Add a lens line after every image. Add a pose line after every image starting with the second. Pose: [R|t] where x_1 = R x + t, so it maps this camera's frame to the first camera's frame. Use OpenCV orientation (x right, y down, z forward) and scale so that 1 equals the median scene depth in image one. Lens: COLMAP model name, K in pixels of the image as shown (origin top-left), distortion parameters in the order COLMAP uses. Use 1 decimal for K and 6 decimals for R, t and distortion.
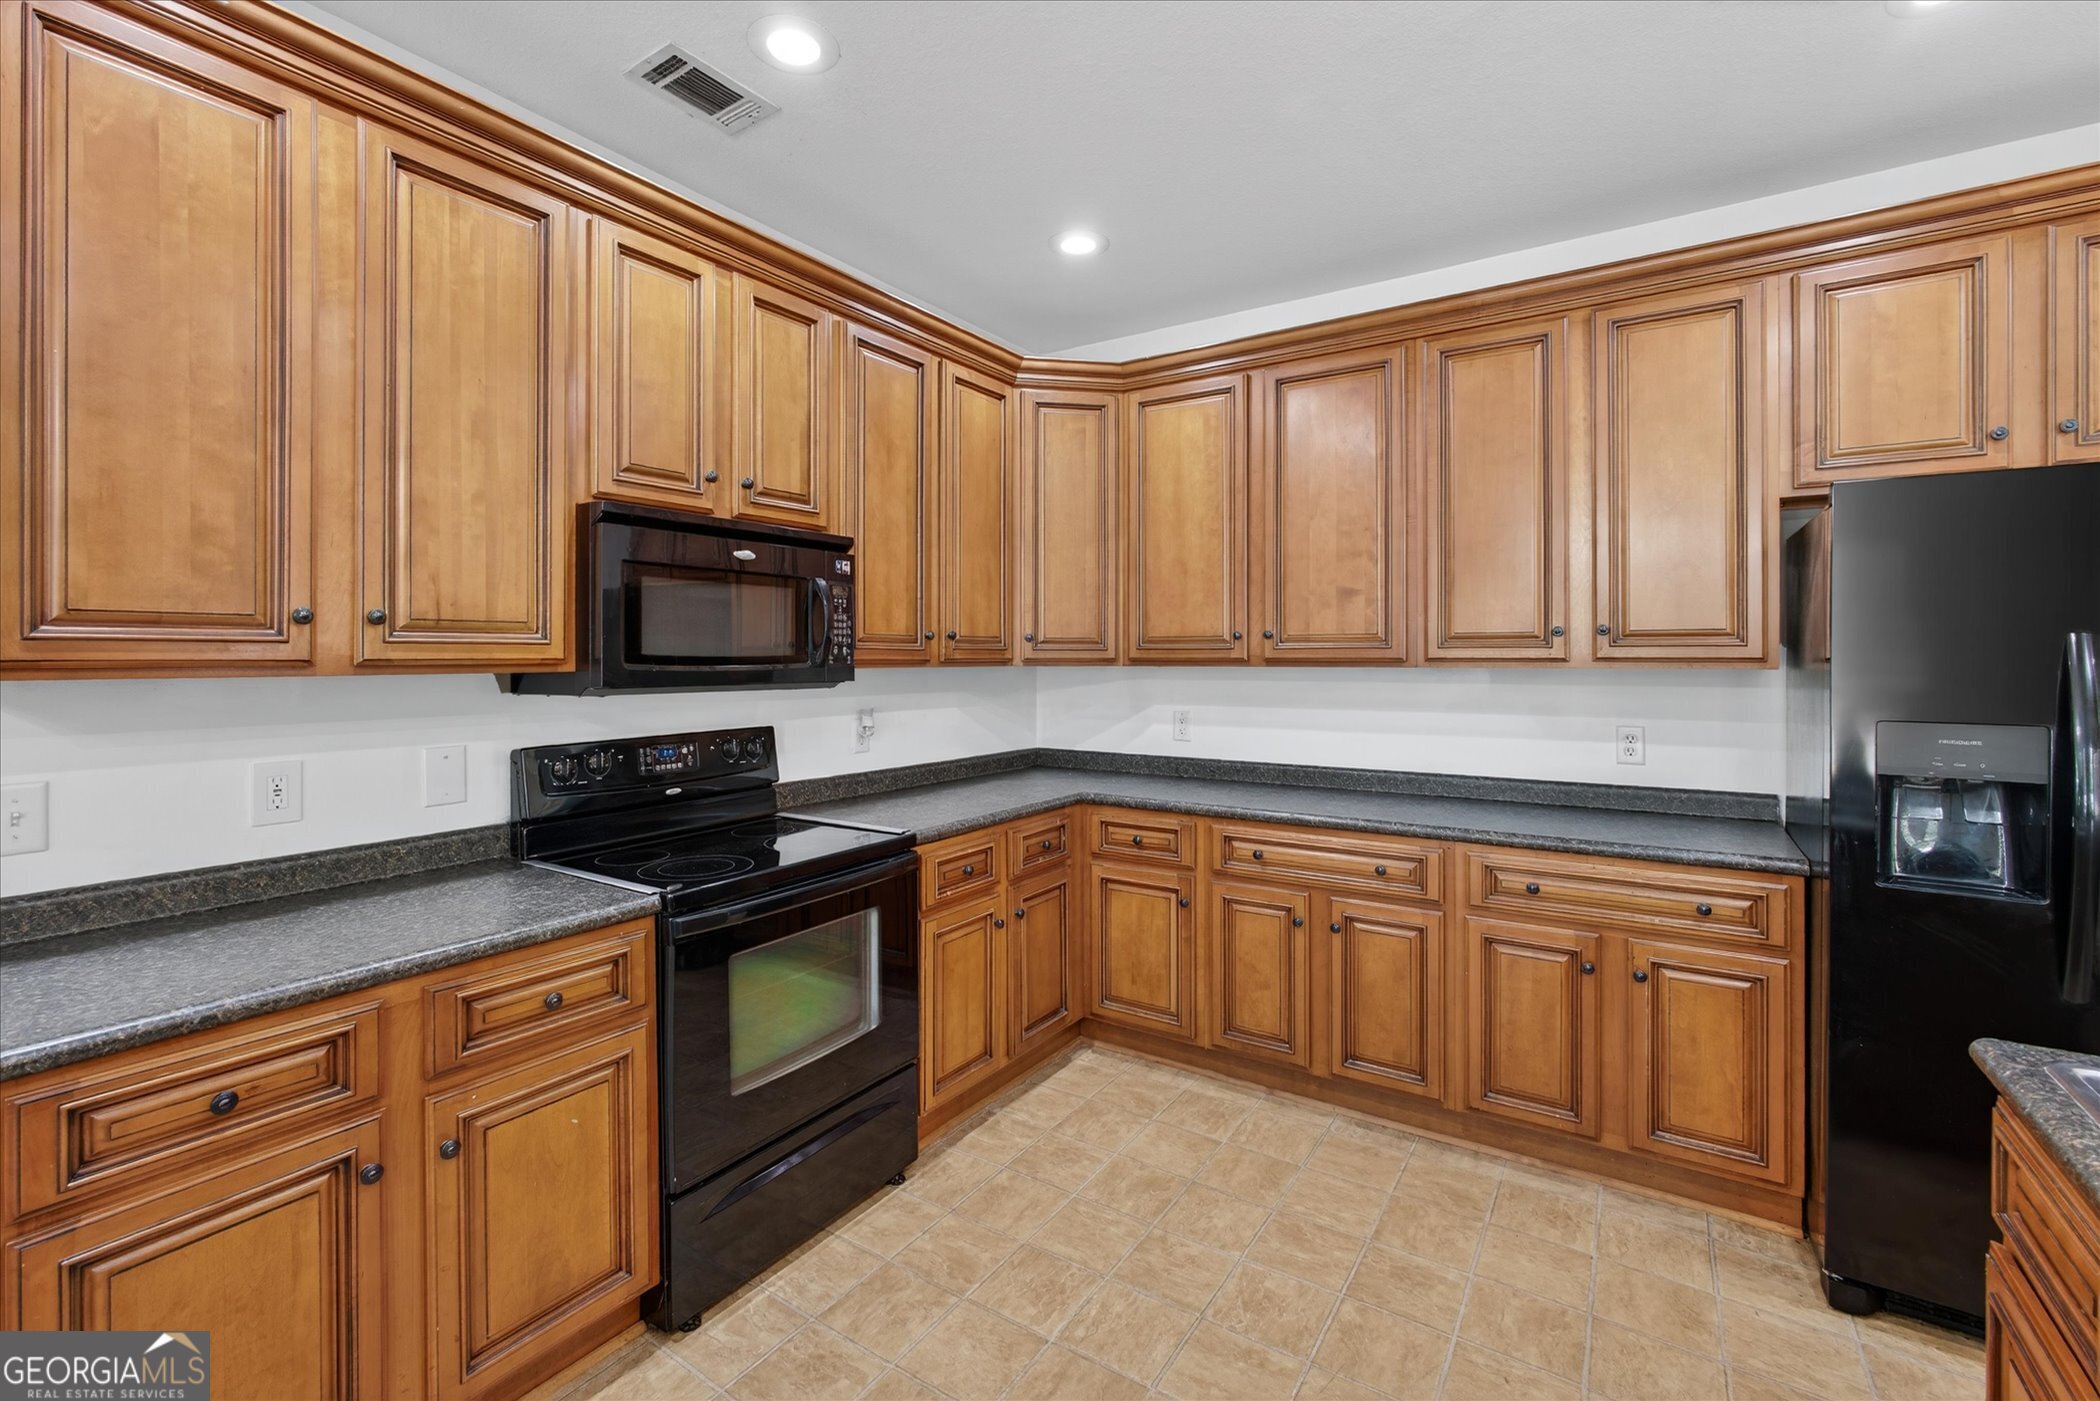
lens RADIAL K [[922.0, 0, 1044.9], [0, 922.0, 651.6], [0, 0, 1]] dist [-0.009624, 0.004090]
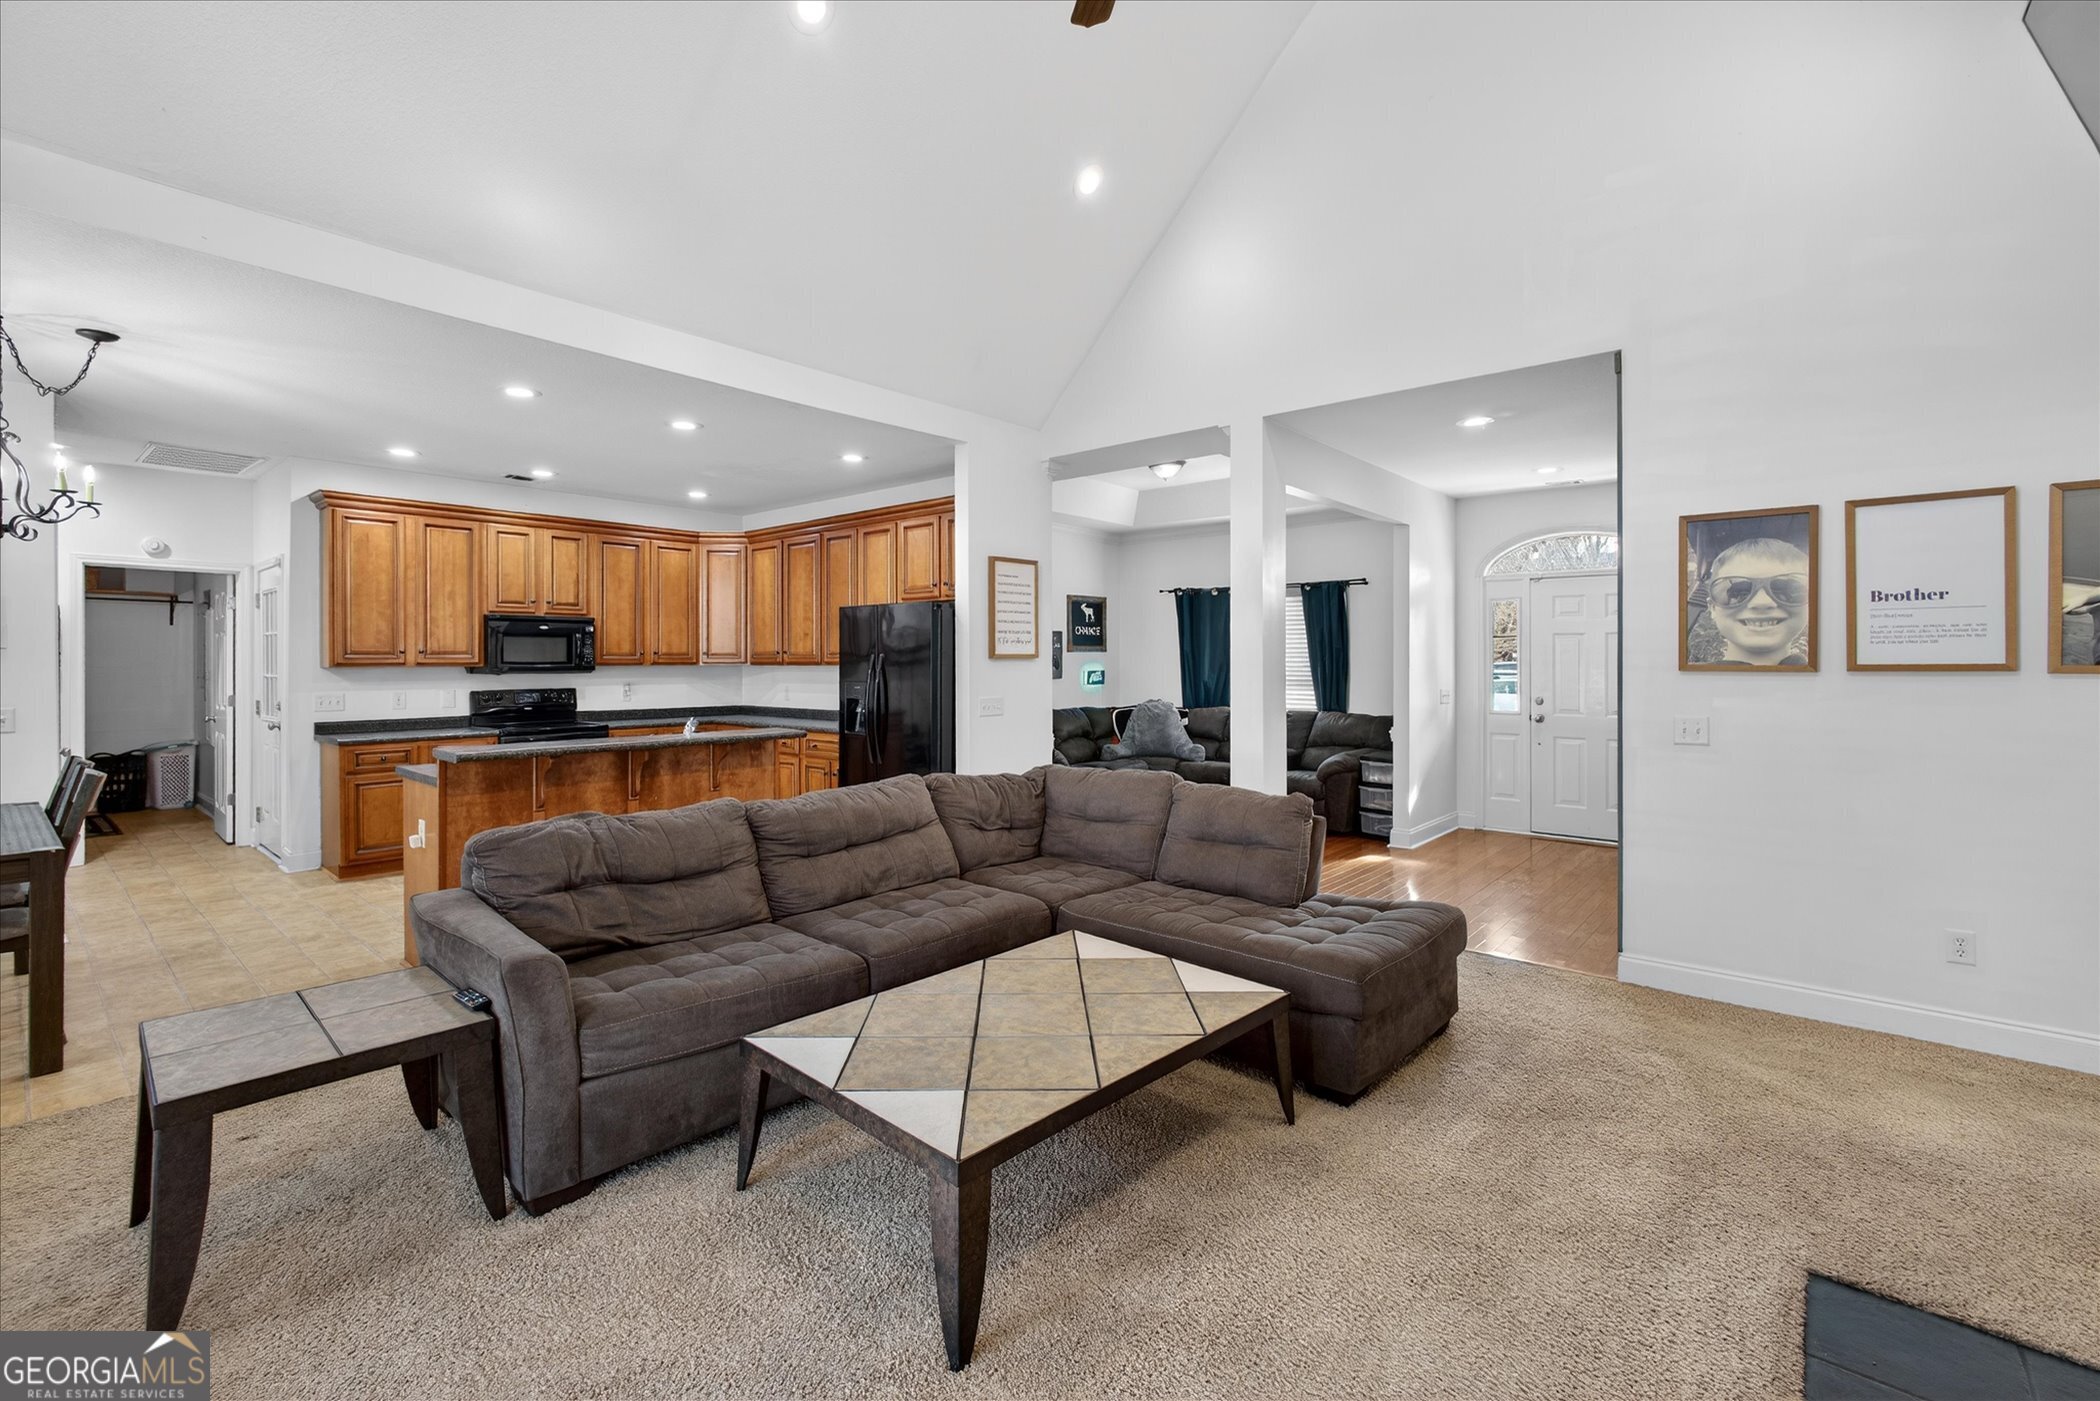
lens RADIAL K [[922.0, 0, 1028.4], [0, 922.0, 663.7], [0, 0, 1]] dist [-0.009624, 0.004090]
pose [[0.990594, 0.000325, -0.136833, 1.524130], [0.000849, 0.999963, 0.008518, -0.011220], [0.136830, -0.008554, 0.990558, -1.615411]]
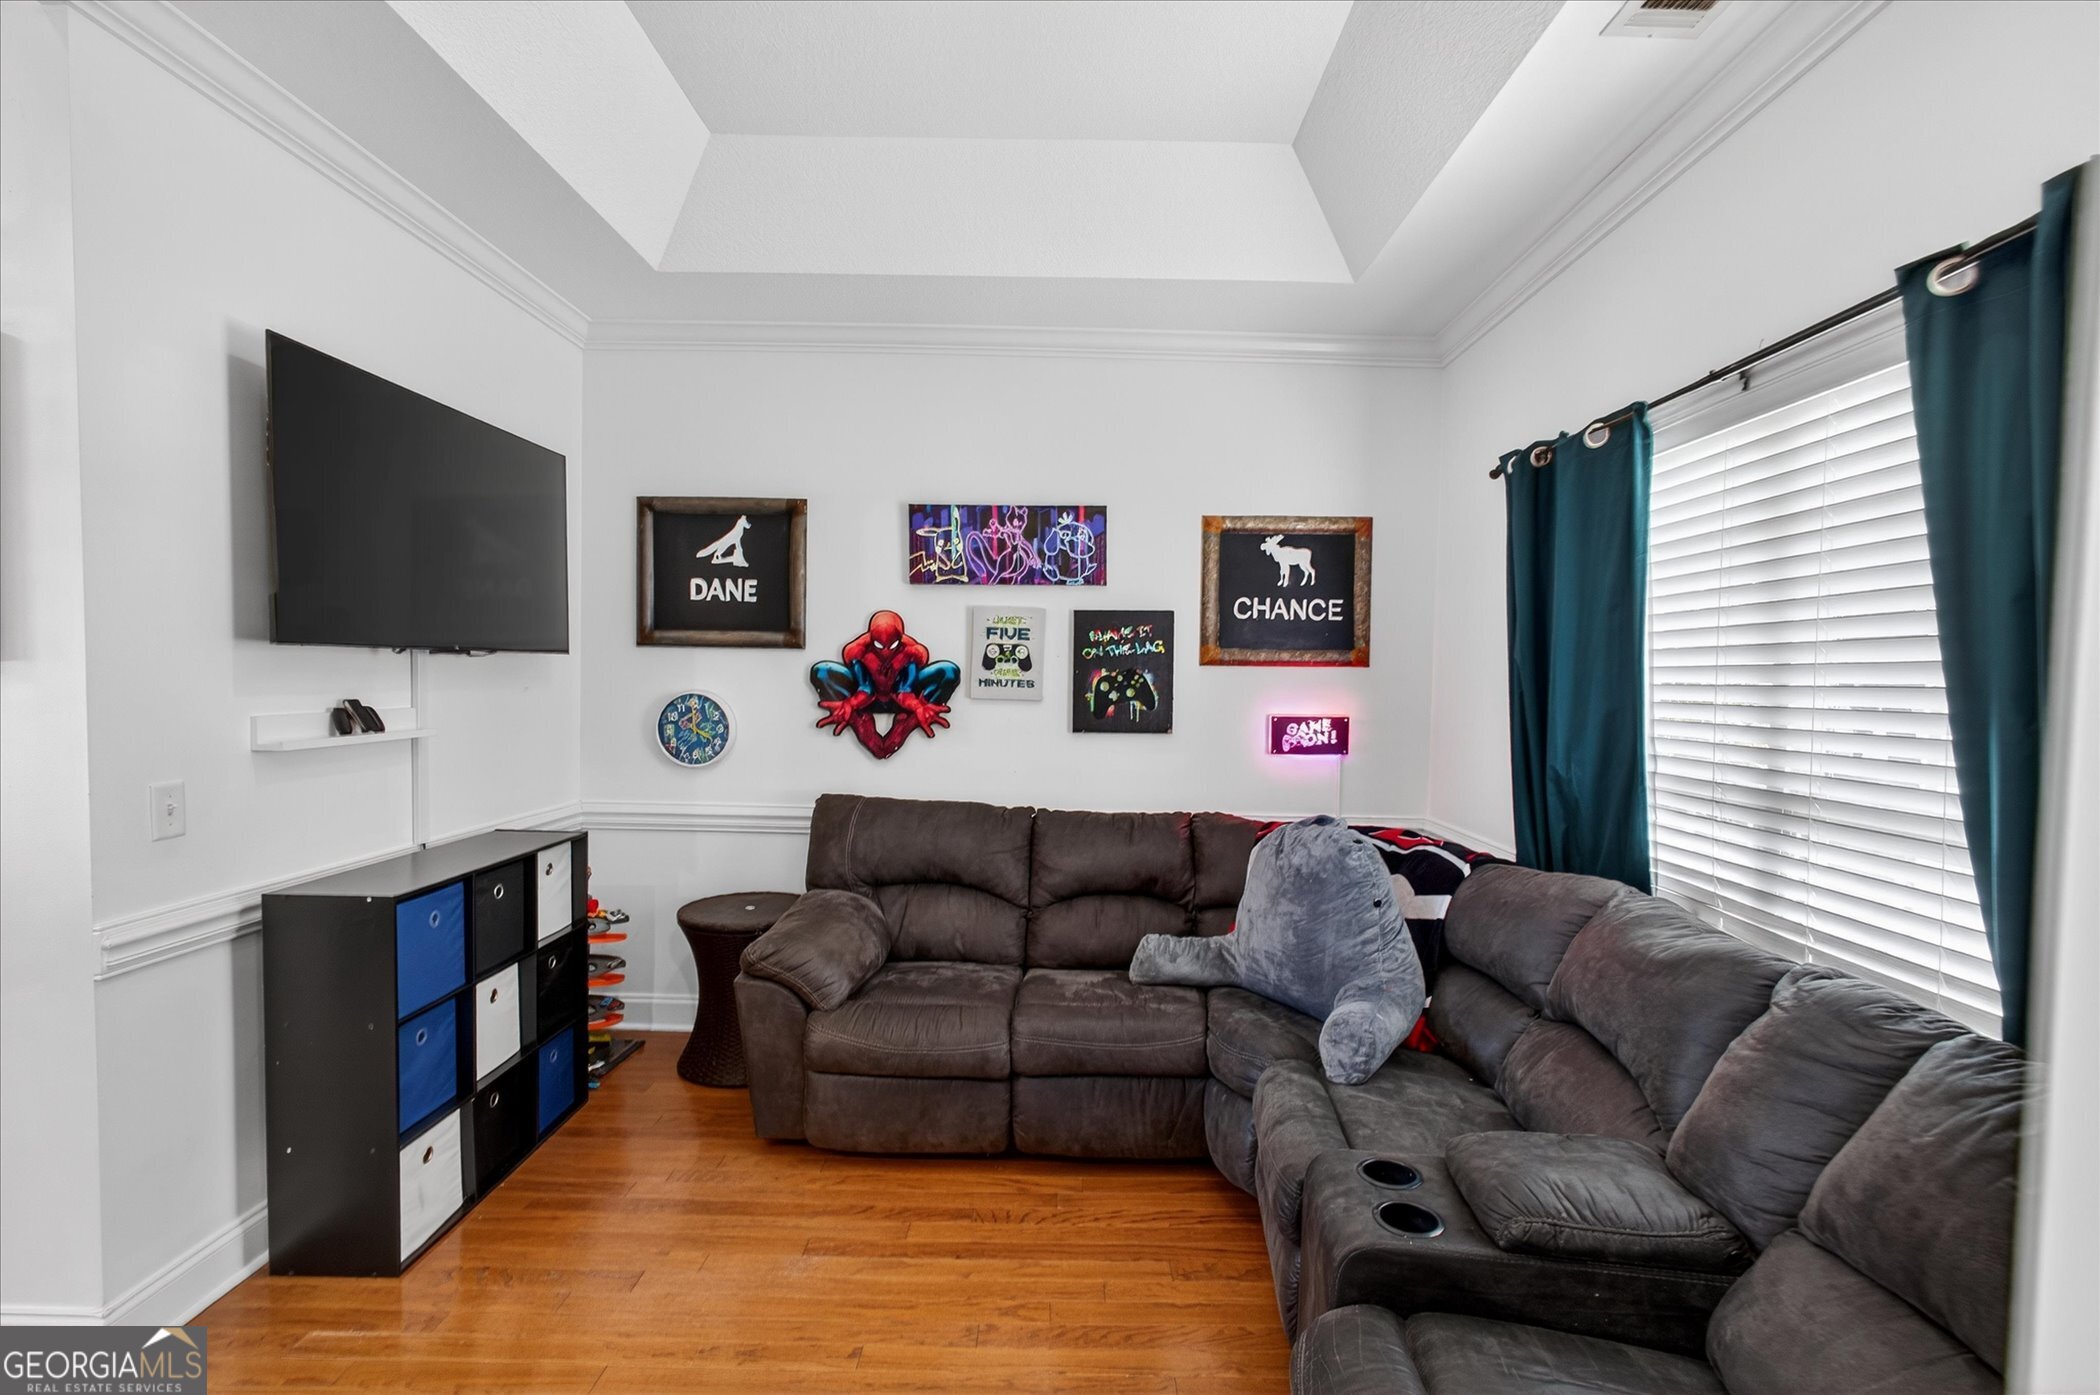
lens RADIAL K [[922.0, 0, 1073.1], [0, 922.0, 707.5], [0, 0, 1]] dist [-0.009624, 0.004090]
pose [[0.550108, 0.035917, -0.834321, 2.263037], [-0.011188, 0.999302, 0.035642, -0.009570], [0.835019, -0.010273, 0.550126, 1.114289]]
